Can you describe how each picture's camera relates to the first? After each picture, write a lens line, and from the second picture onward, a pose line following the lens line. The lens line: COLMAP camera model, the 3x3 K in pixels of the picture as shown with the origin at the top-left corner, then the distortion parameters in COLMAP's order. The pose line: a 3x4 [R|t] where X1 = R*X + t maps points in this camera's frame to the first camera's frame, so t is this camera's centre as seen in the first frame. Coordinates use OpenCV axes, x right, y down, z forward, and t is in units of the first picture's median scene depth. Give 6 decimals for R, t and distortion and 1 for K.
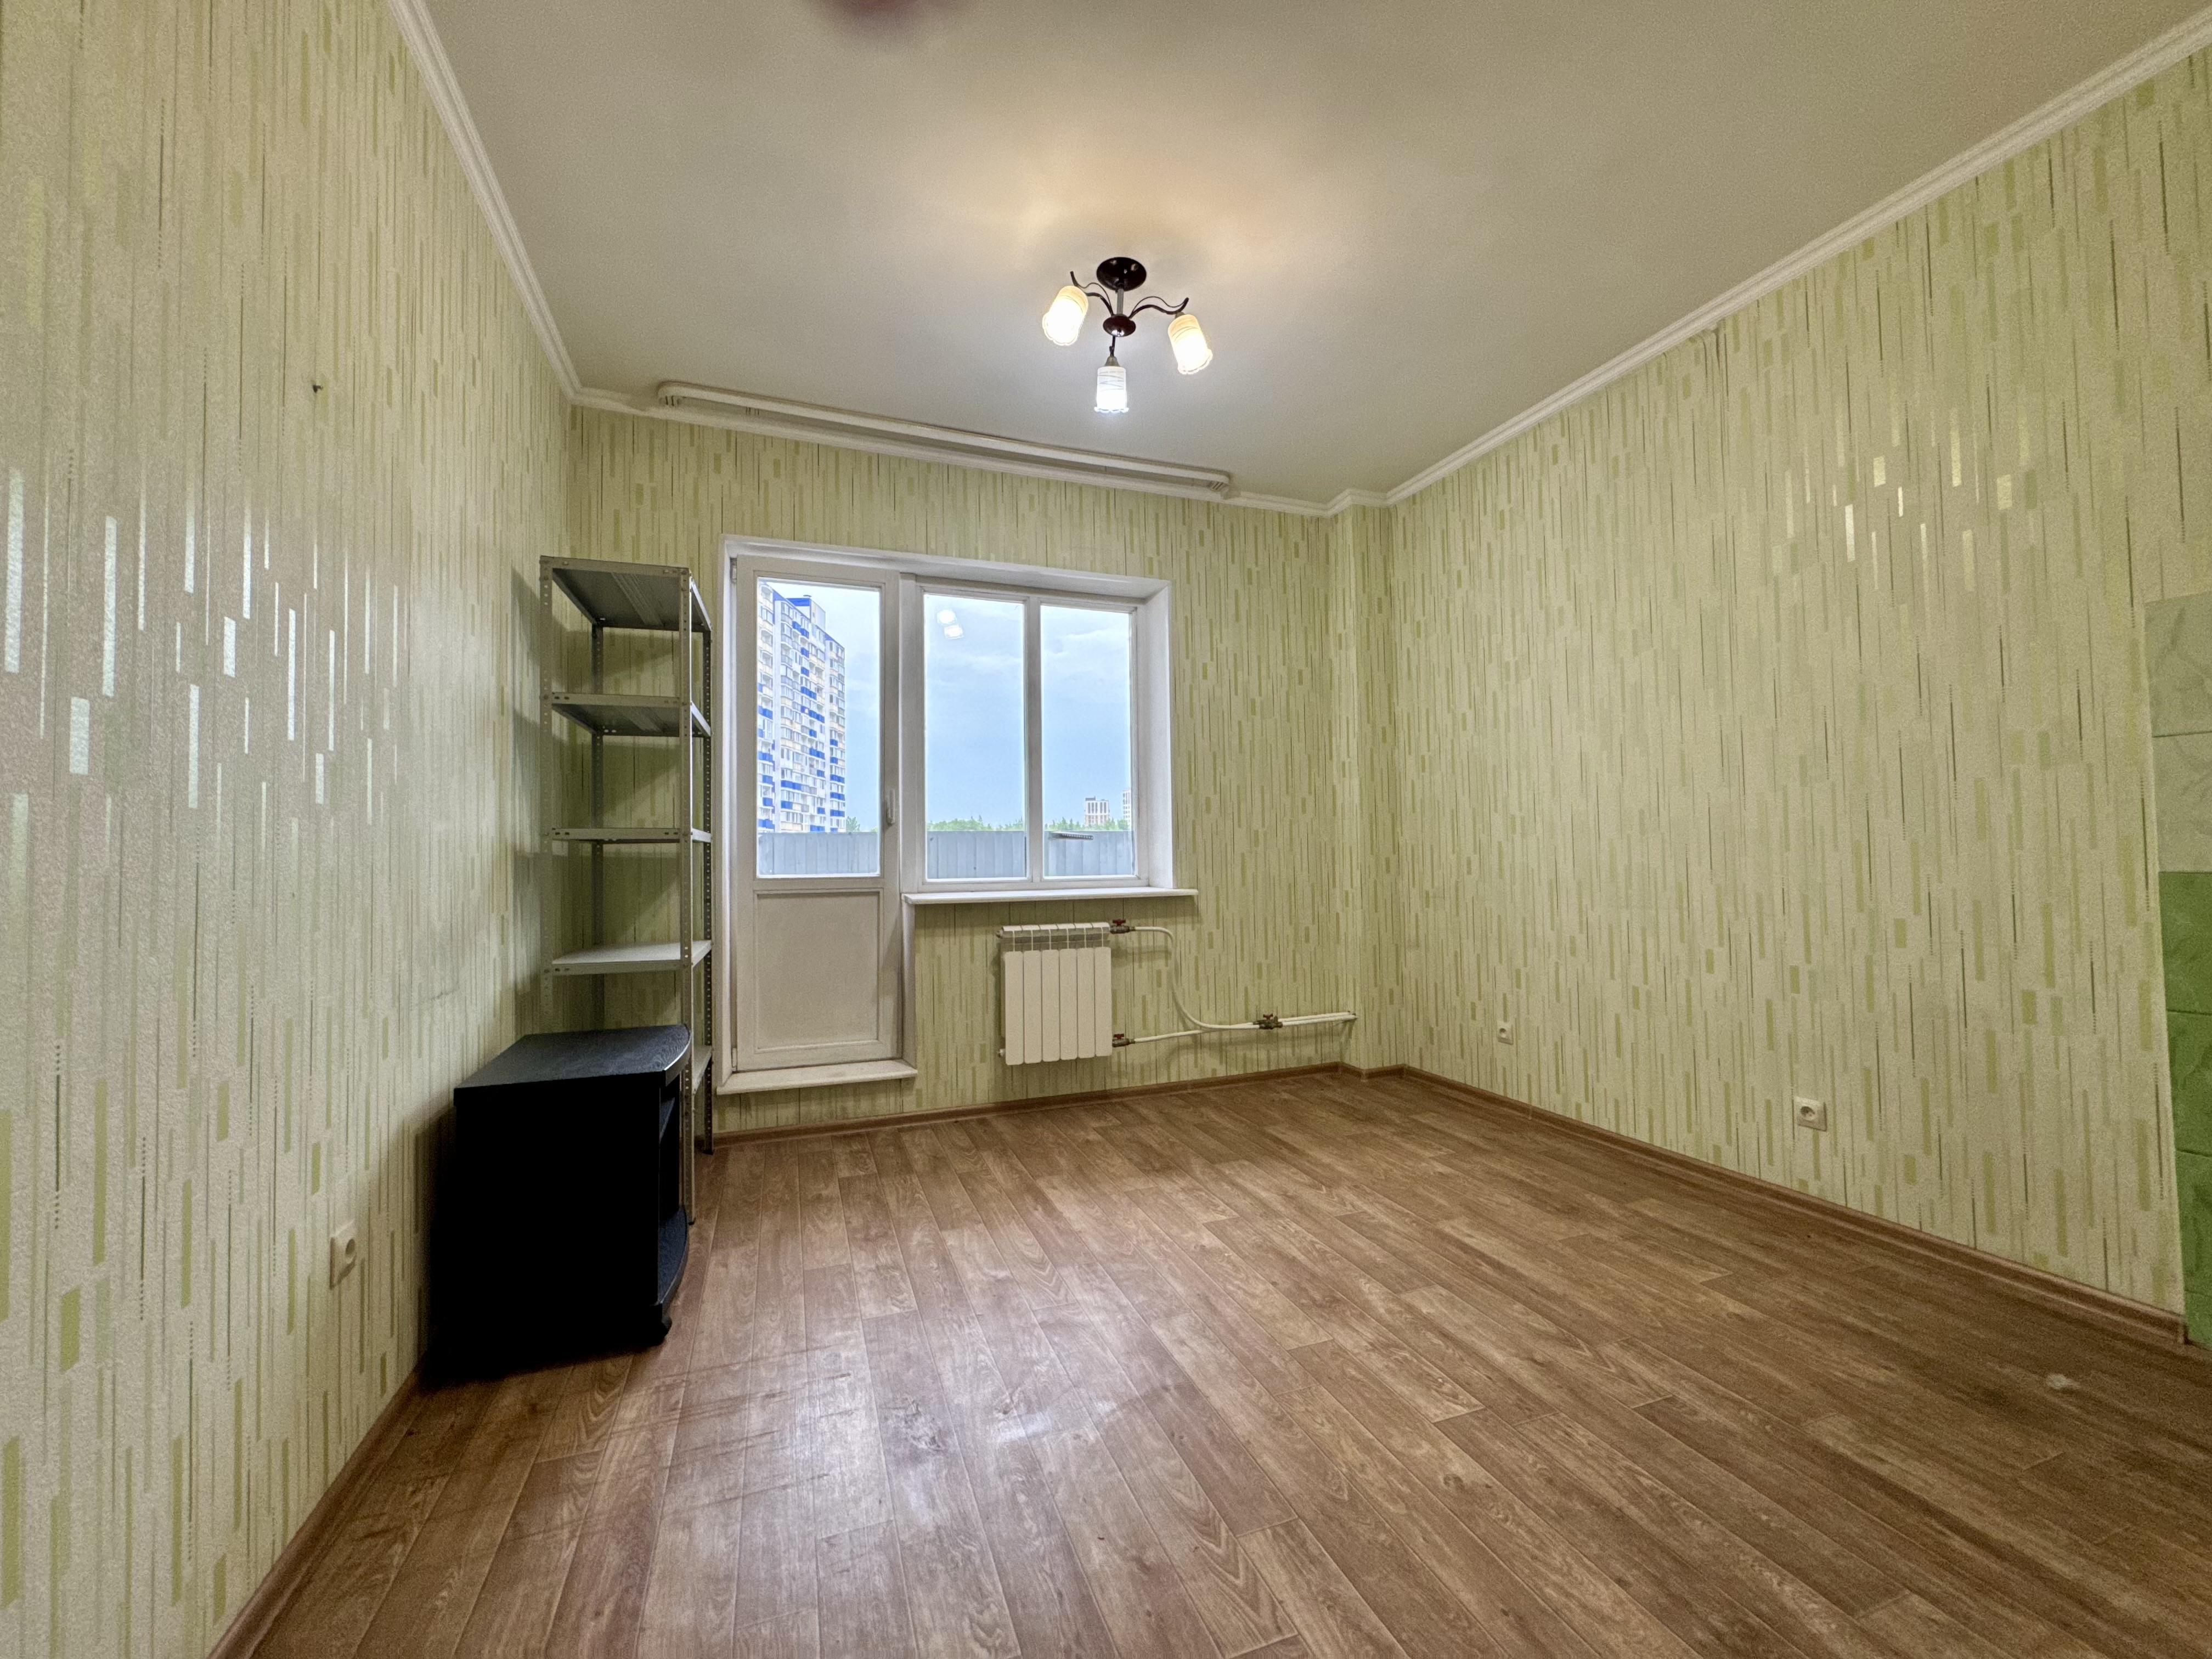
lens RADIAL K [[879.0, 0, 1102.9], [0, 879.0, 826.4], [0, 0, 1]] dist [-0.003352, 0.000820]
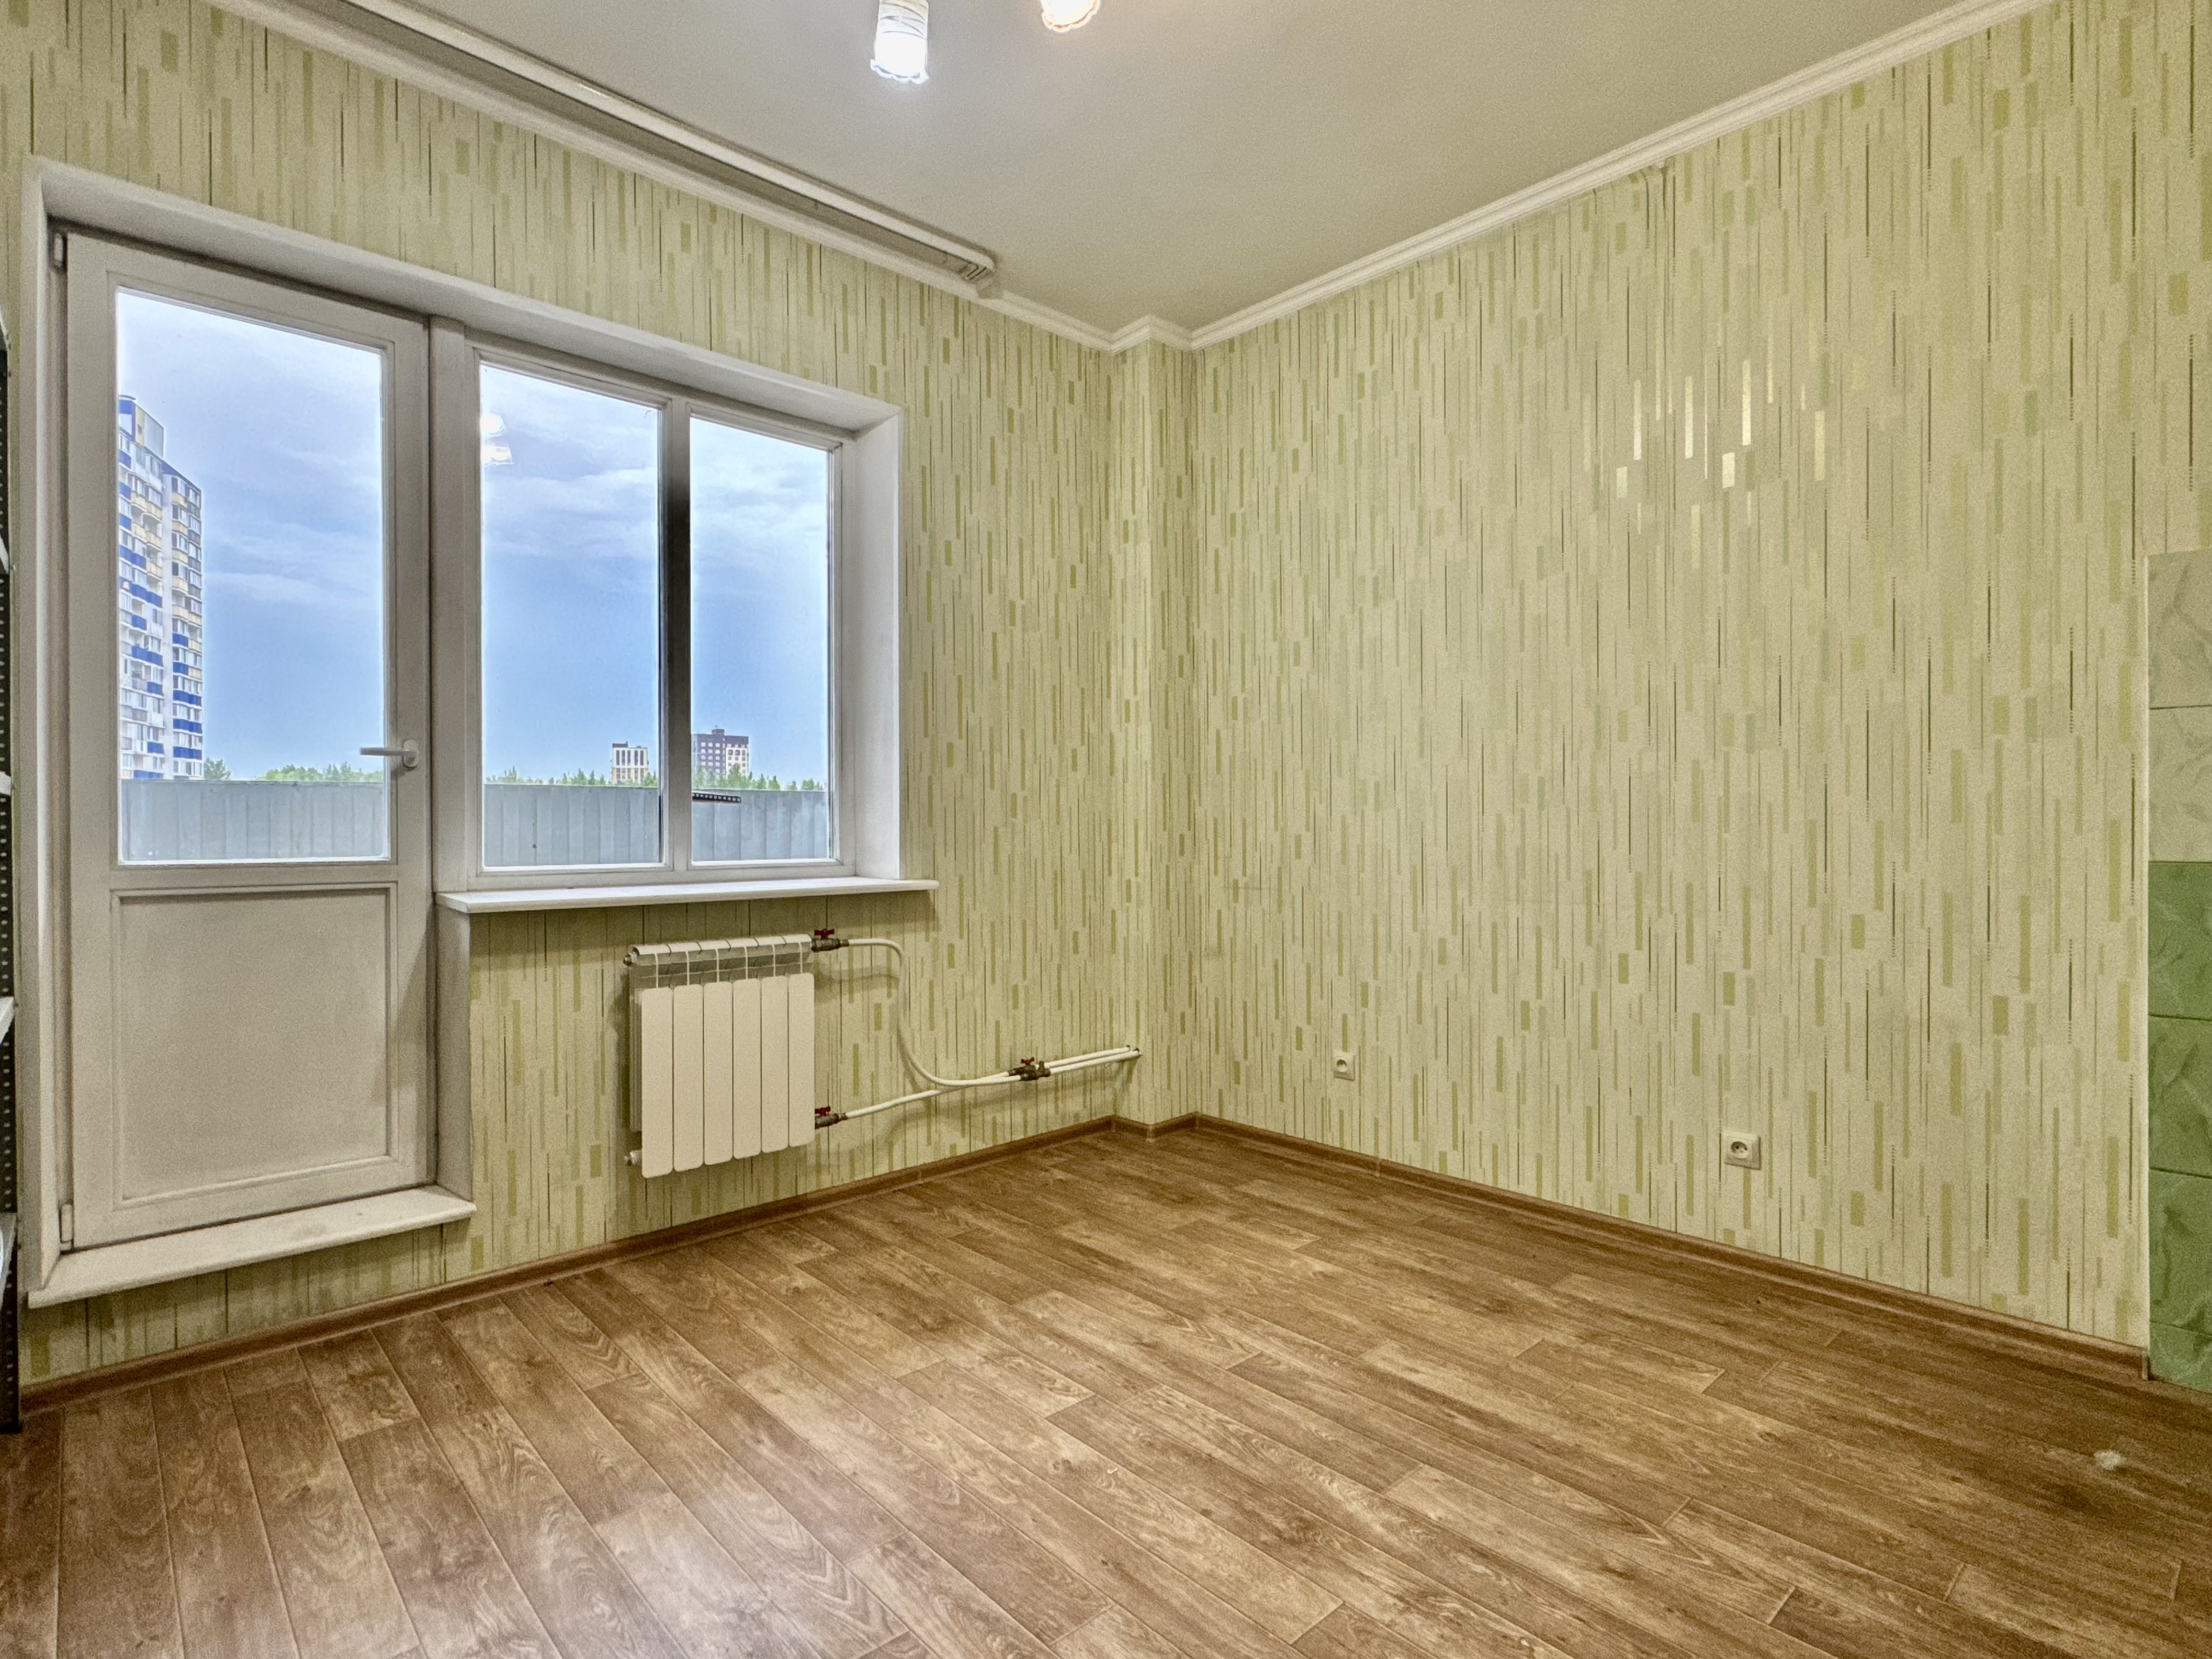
lens RADIAL K [[1128.6, 0, 1096.5], [0, 1128.6, 827.0], [0, 0, 1]] dist [-0.002407, 0.000444]
pose [[0.925926, 0.009768, 0.377580, -0.143893], [-0.022296, 0.999336, 0.028824, 0.005551], [-0.377048, -0.035107, 0.925528, 0.227811]]
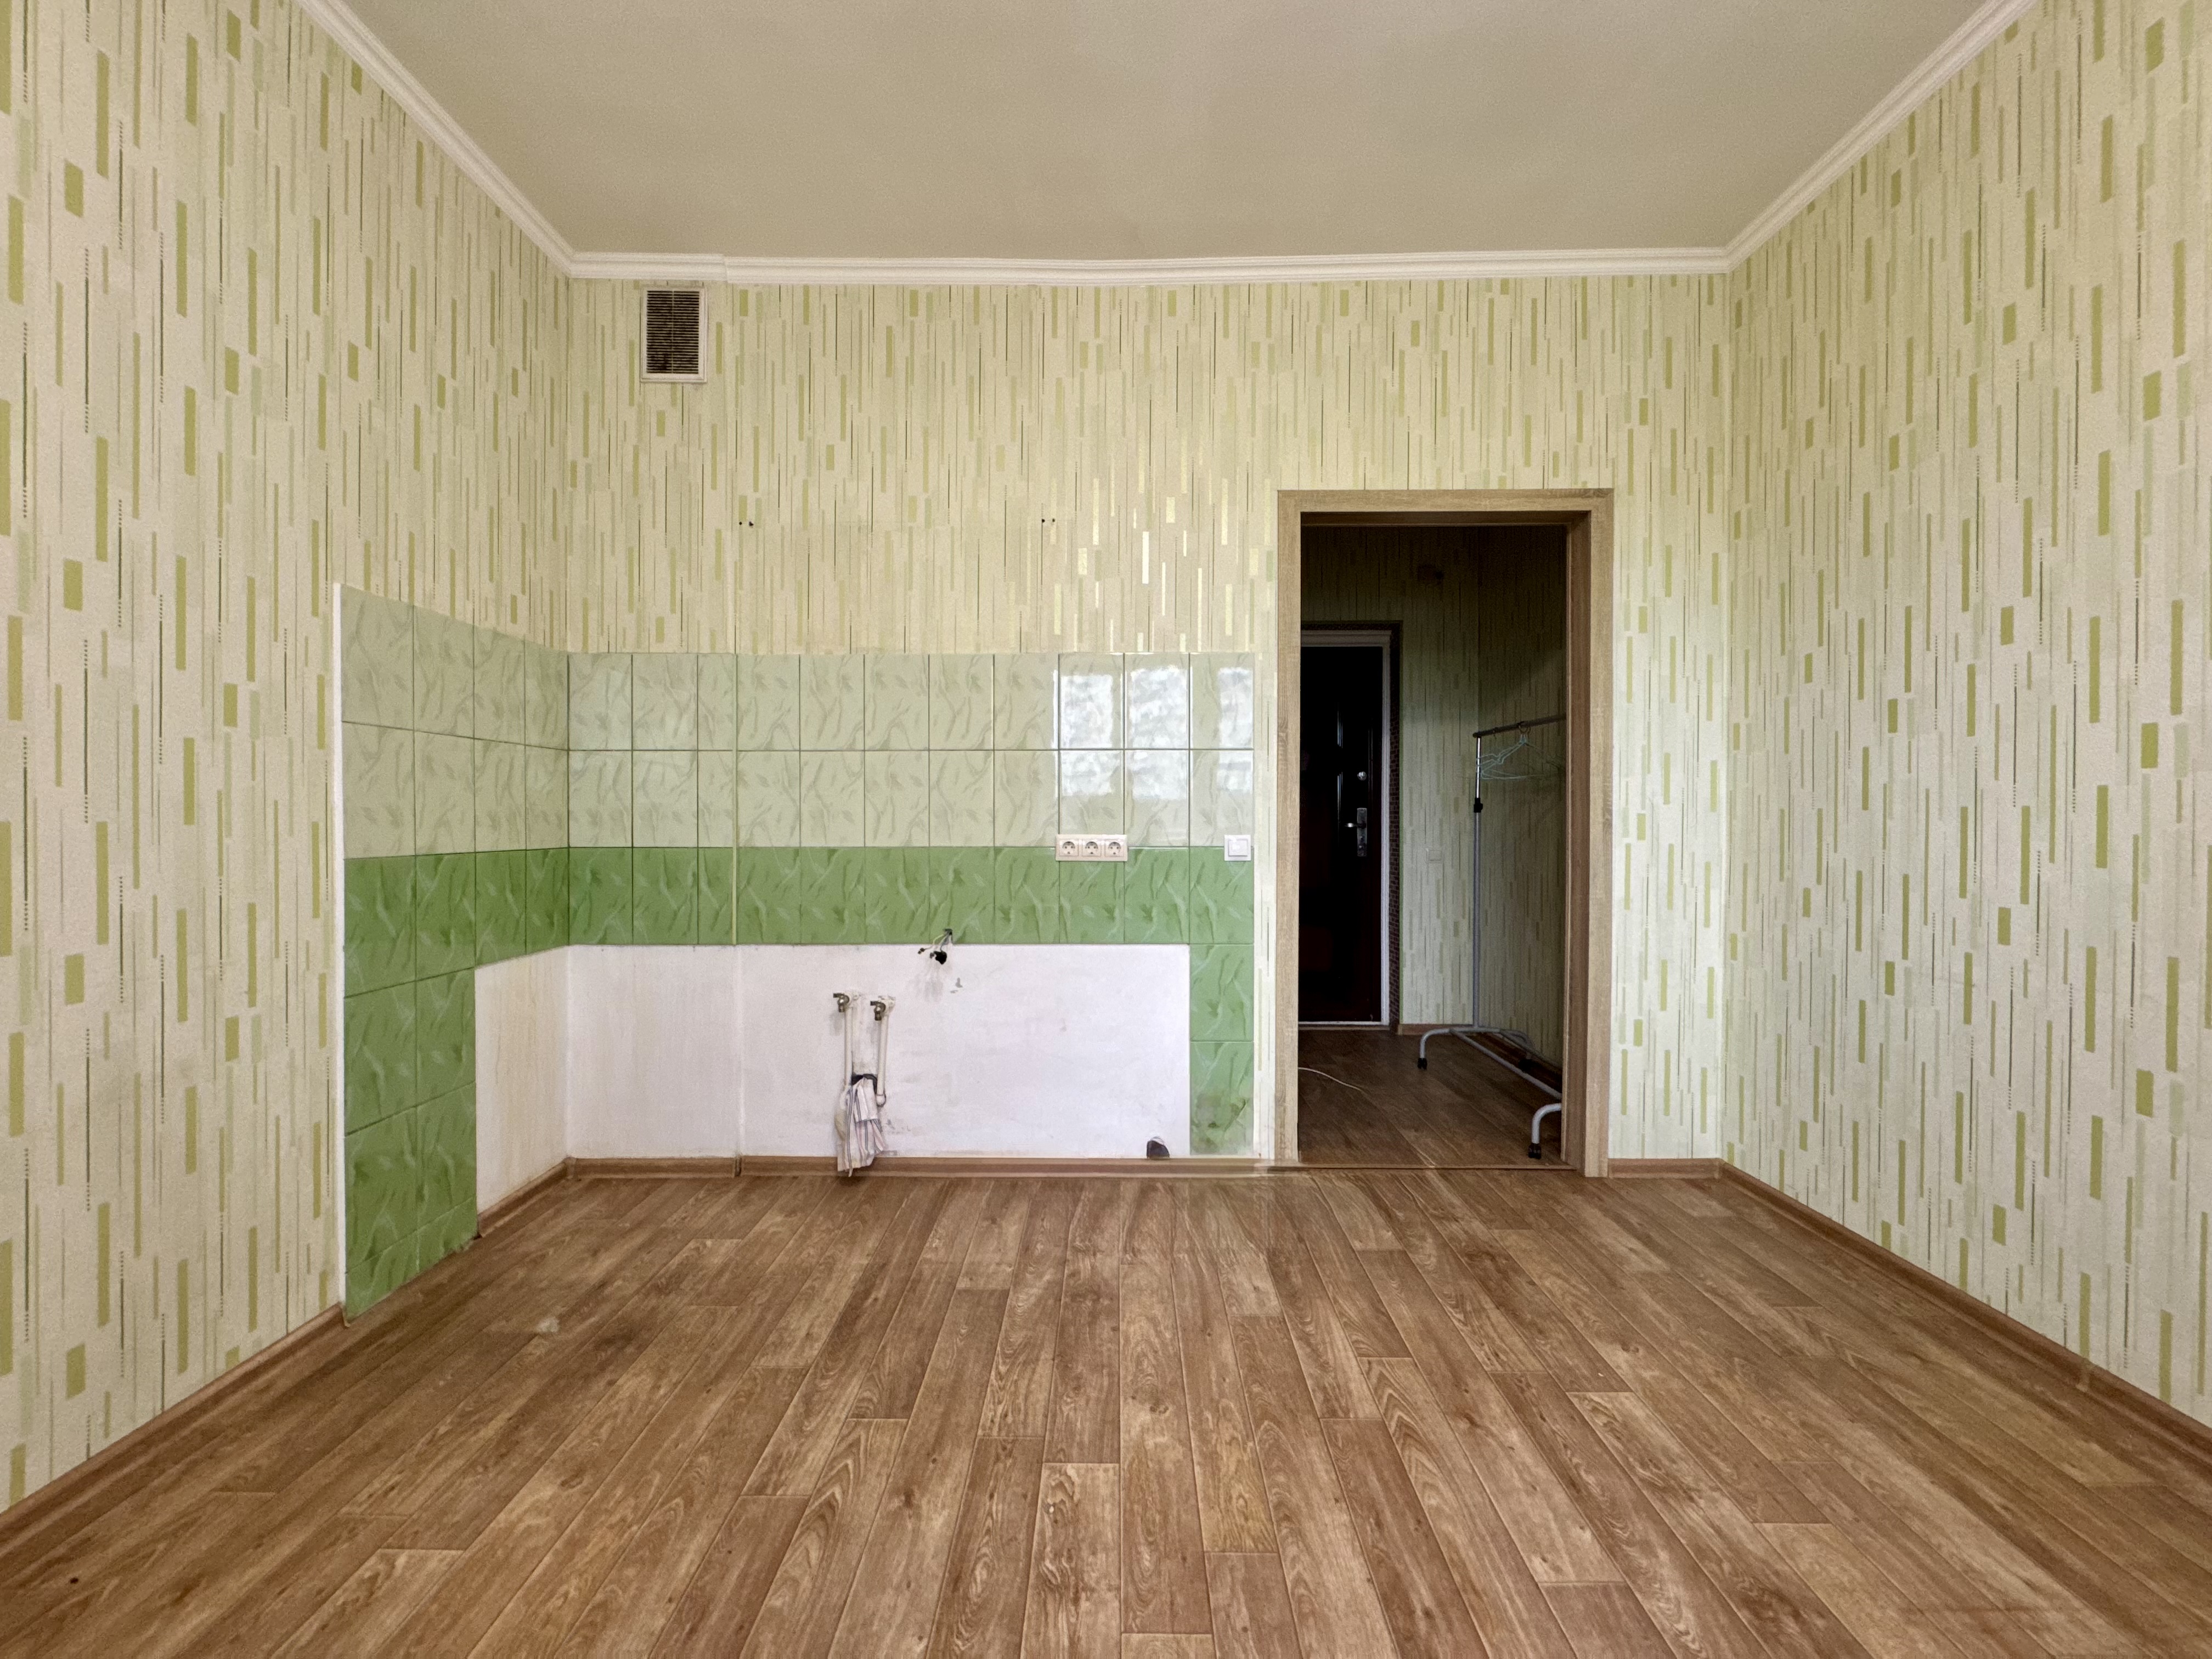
lens RADIAL K [[879.0, 0, 1101.6], [0, 879.0, 827.0], [0, 0, 1]] dist [-0.003352, 0.000820]
pose [[-0.933941, 0.012550, 0.357207, 0.035803], [0.002509, 0.999589, -0.028559, 0.030605], [-0.357418, -0.025777, -0.933589, 1.070651]]
